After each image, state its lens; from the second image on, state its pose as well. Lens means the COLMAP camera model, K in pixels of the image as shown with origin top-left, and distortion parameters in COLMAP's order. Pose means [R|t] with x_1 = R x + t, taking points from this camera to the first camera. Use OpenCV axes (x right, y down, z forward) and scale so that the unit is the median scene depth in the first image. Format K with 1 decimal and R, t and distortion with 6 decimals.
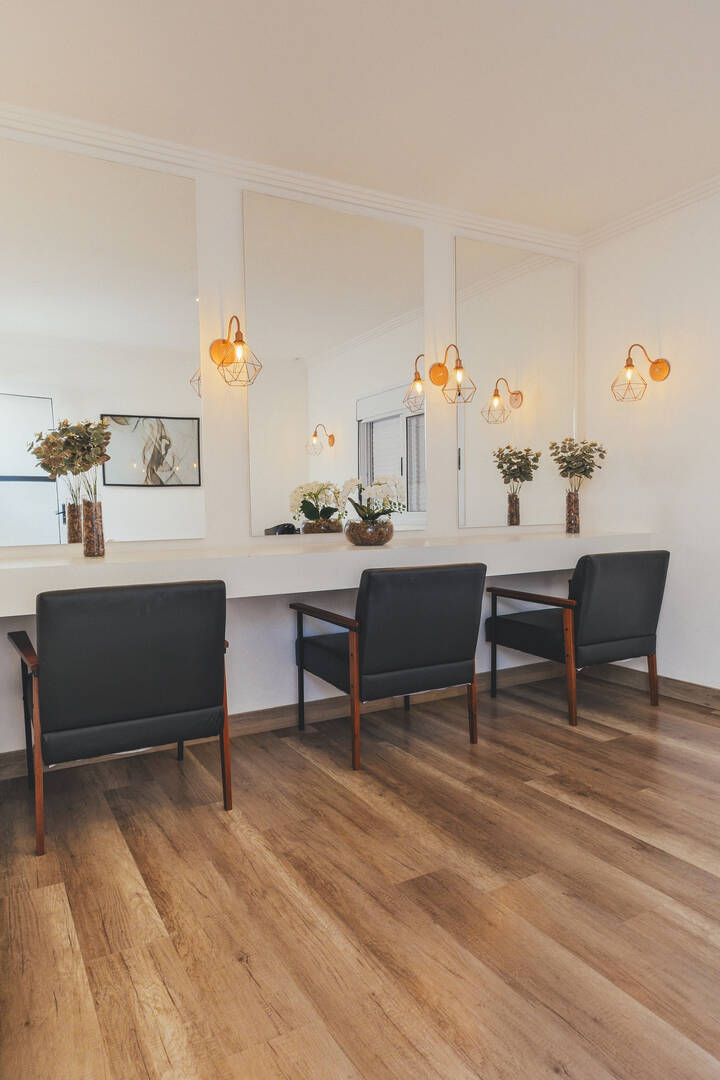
lens RADIAL K [[655.4, 0, 361.2], [0, 655.4, 539.0], [0, 0, 1]] dist [-0.001291, -0.005365]
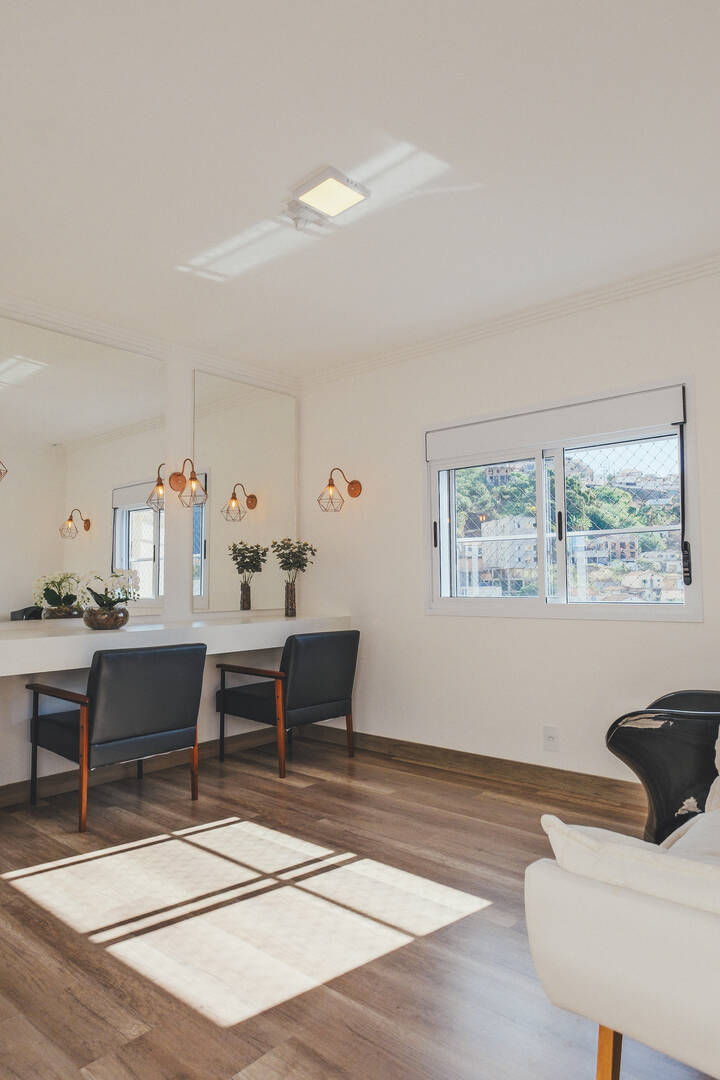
lens RADIAL K [[655.4, 0, 359.7], [0, 655.4, 544.7], [0, 0, 1]] dist [-0.001291, -0.005365]
pose [[0.945722, 0.029167, 0.323664, 0.051820], [0.006251, 0.994147, -0.107855, -0.010225], [-0.324916, 0.104024, 0.940005, -0.208599]]
